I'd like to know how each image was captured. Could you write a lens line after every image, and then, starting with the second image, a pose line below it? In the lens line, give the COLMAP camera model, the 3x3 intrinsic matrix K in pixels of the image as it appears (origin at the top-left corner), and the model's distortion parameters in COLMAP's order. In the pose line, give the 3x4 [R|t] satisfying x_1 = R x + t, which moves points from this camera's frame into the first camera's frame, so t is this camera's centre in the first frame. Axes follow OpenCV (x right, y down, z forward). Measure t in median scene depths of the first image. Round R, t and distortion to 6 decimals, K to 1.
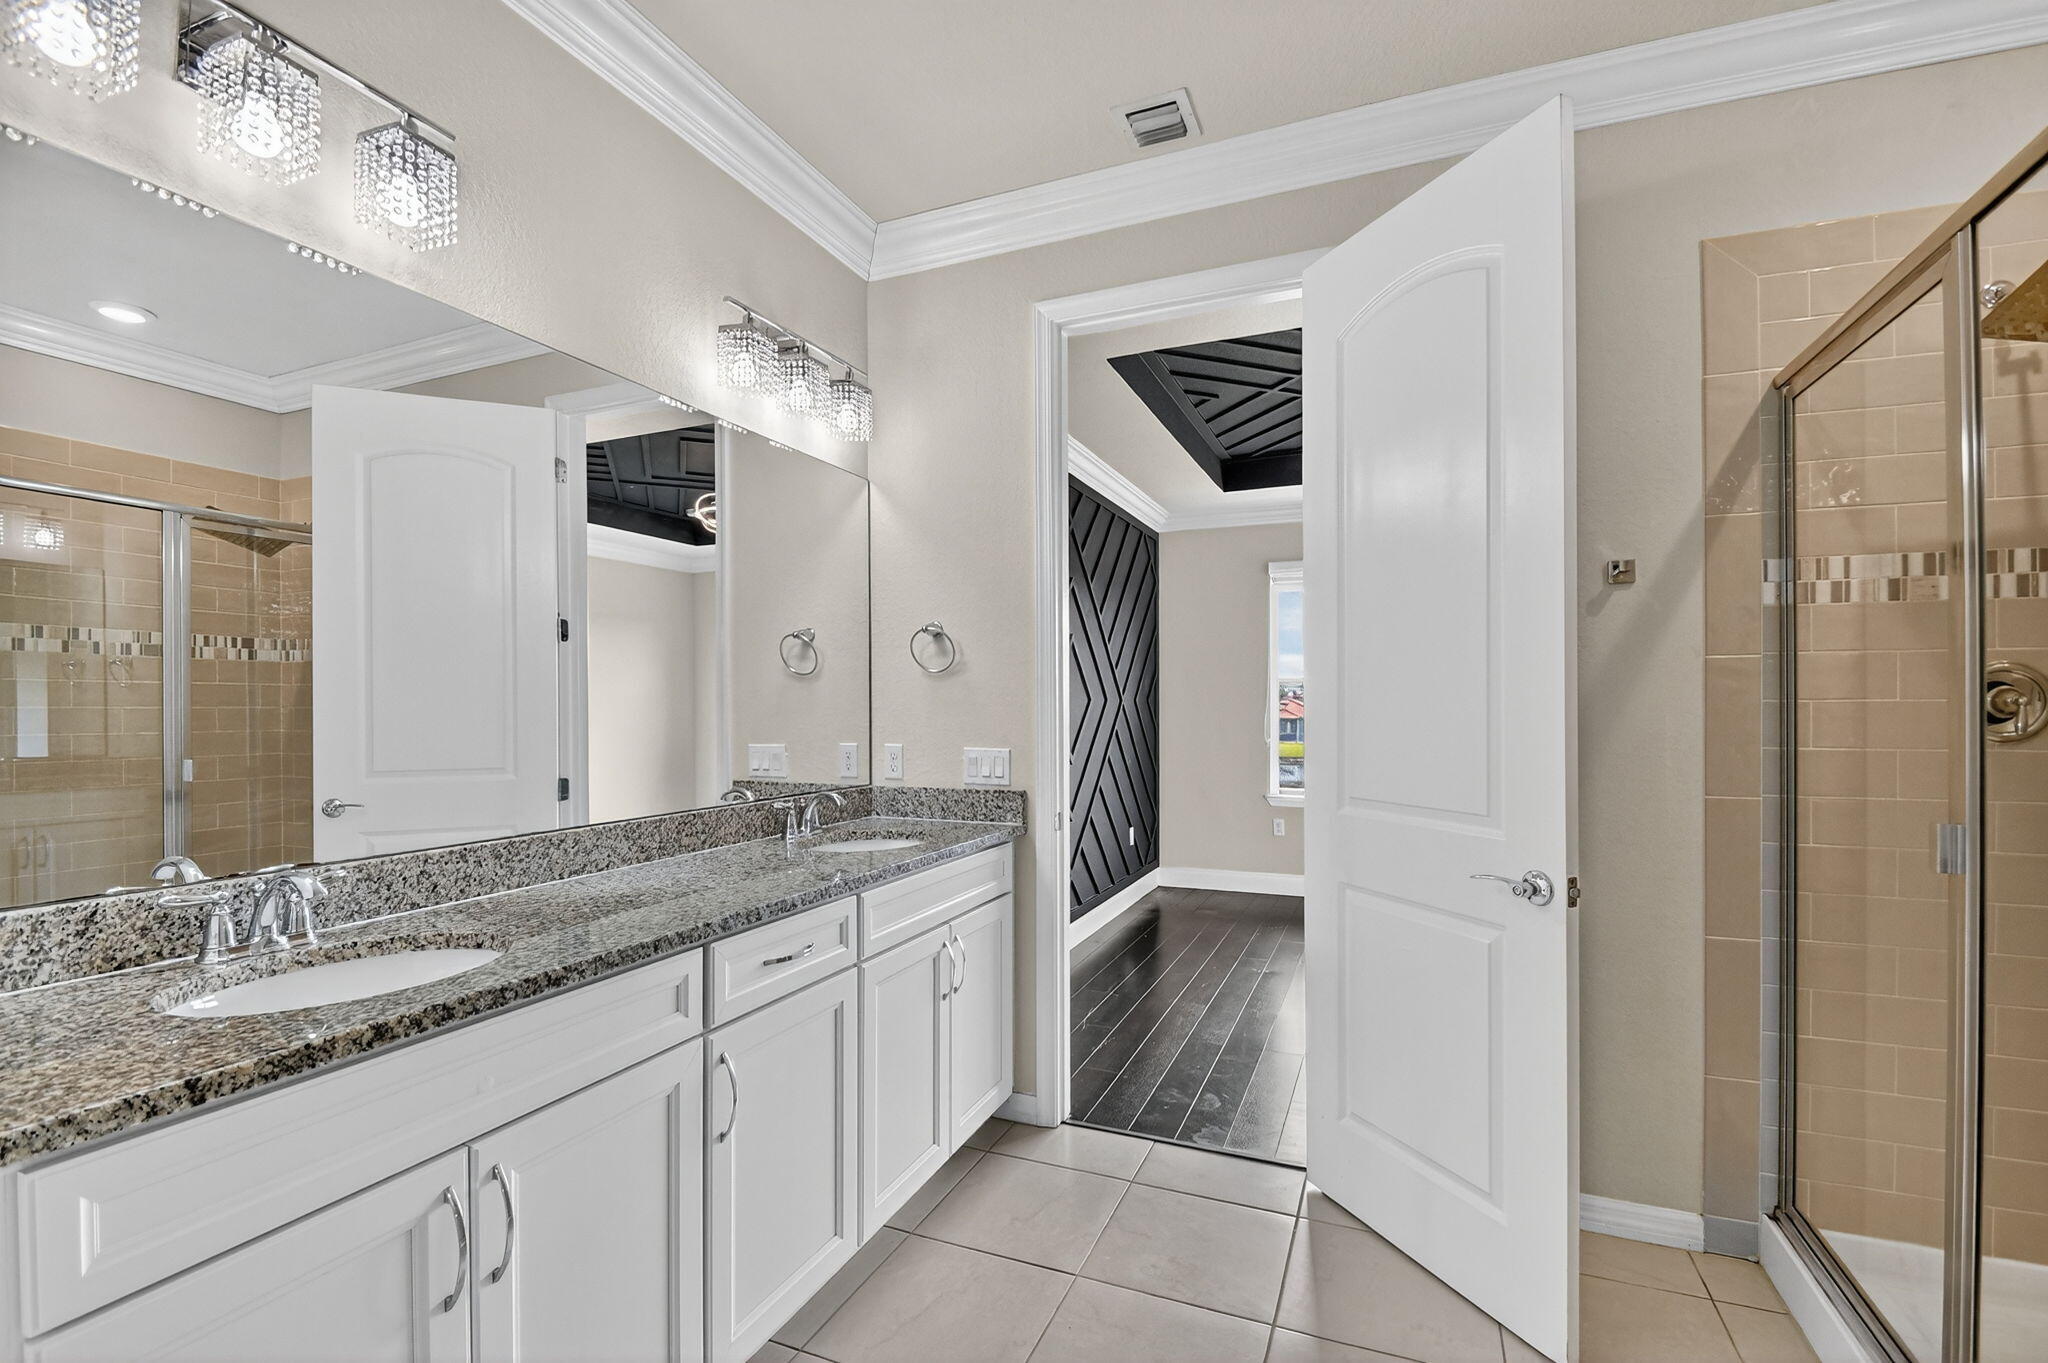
lens RADIAL K [[901.4, 0, 1027.6], [0, 901.4, 696.4], [0, 0, 1]] dist [-0.017111, -0.000823]
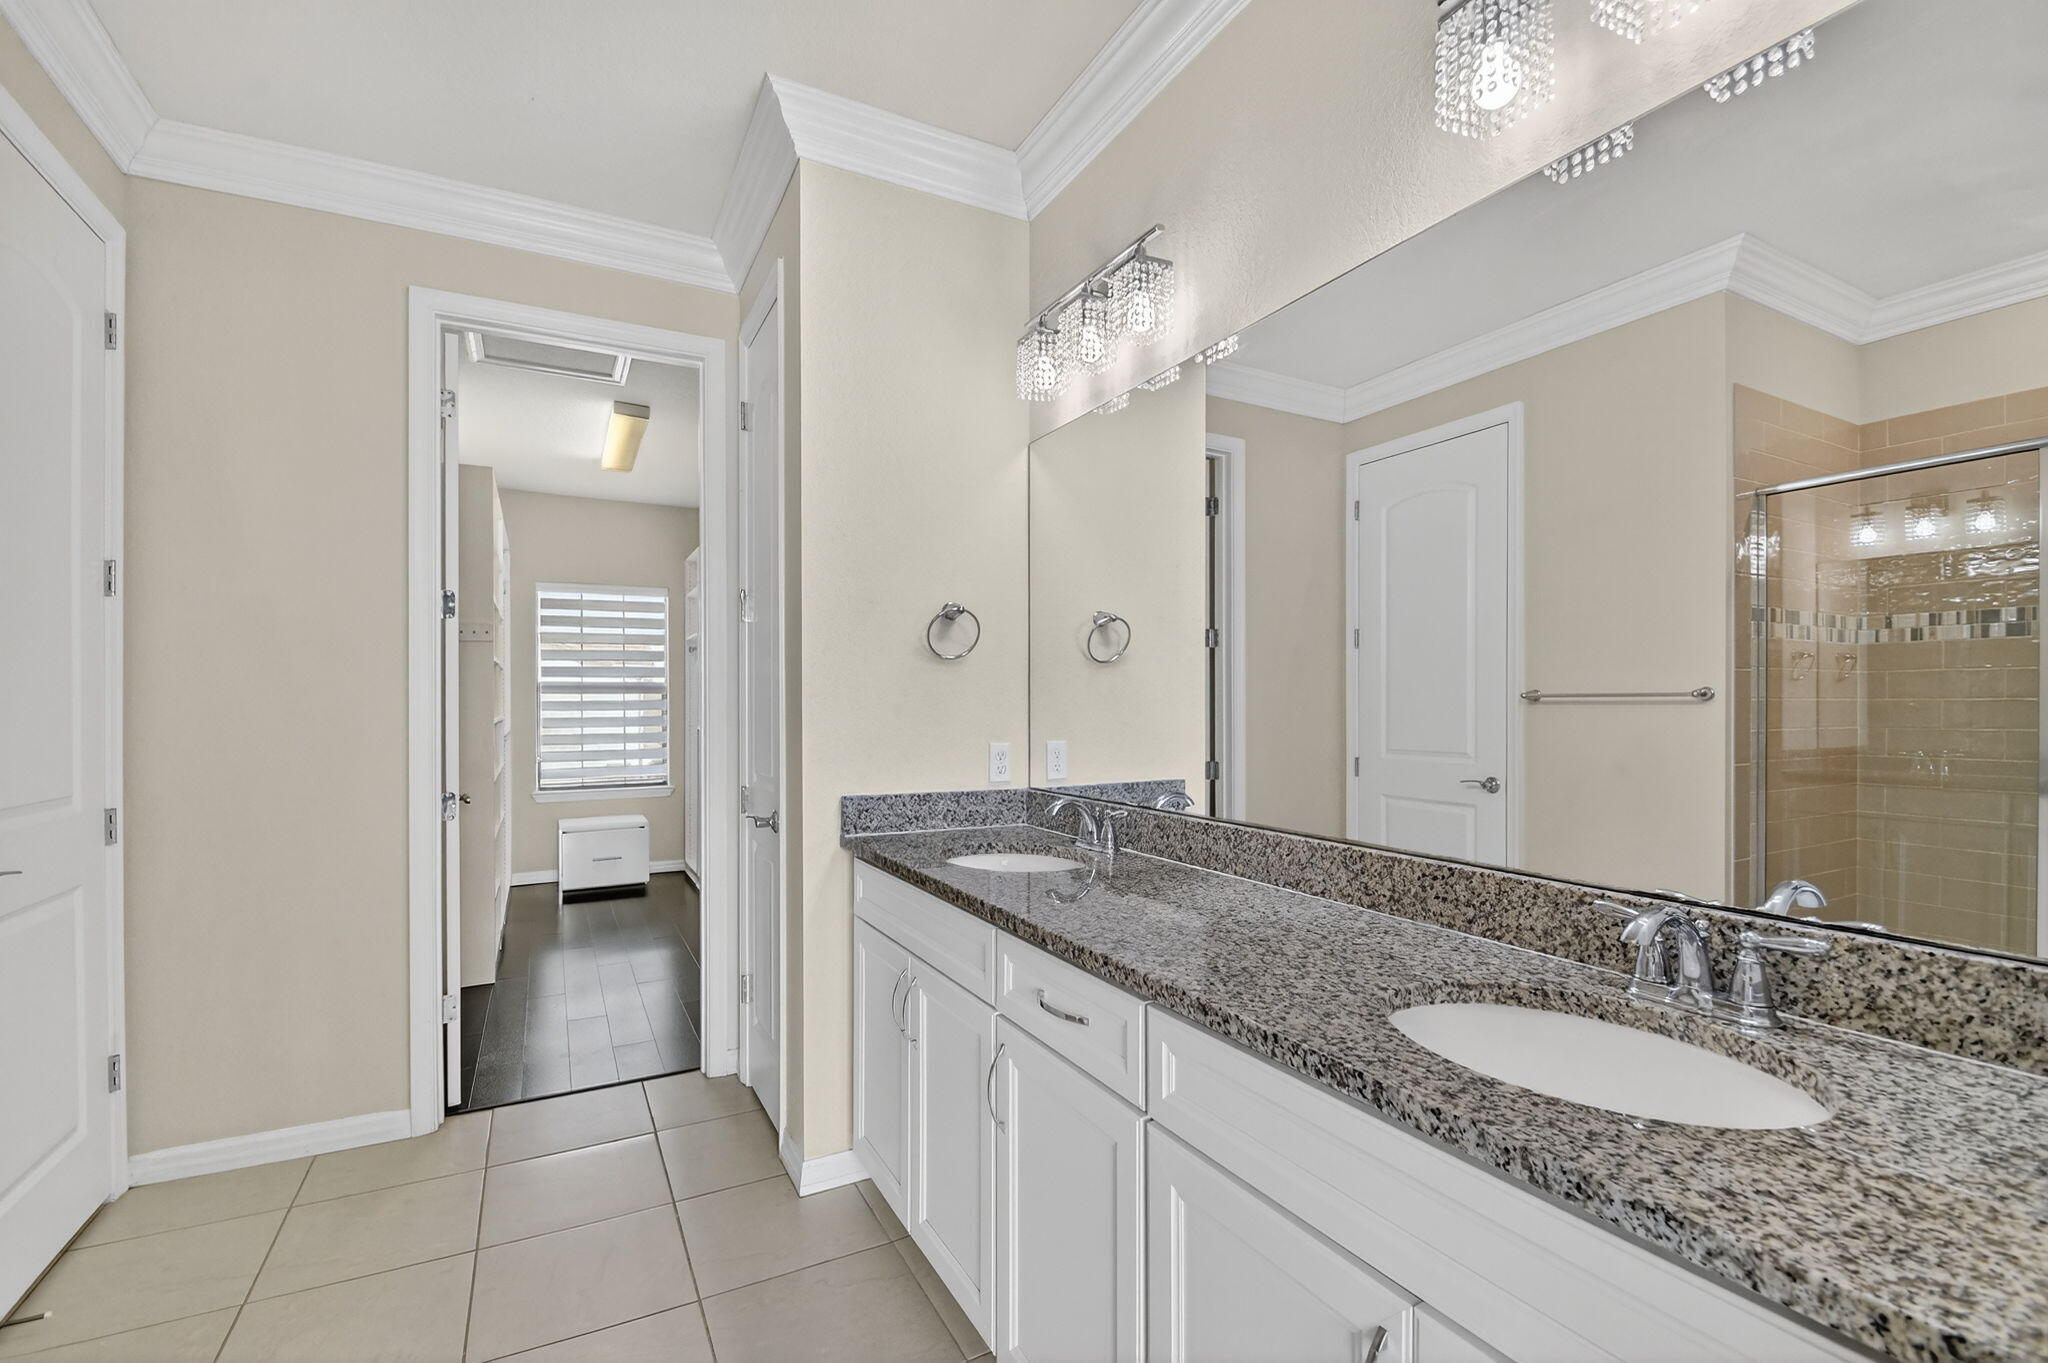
lens RADIAL K [[901.4, 0, 1026.7], [0, 901.4, 697.1], [0, 0, 1]] dist [-0.017111, -0.000823]
pose [[-0.624369, -0.004464, -0.781117, 0.320646], [0.006212, 0.999924, -0.010680, 0.018889], [0.781105, -0.011521, -0.624294, 1.255409]]
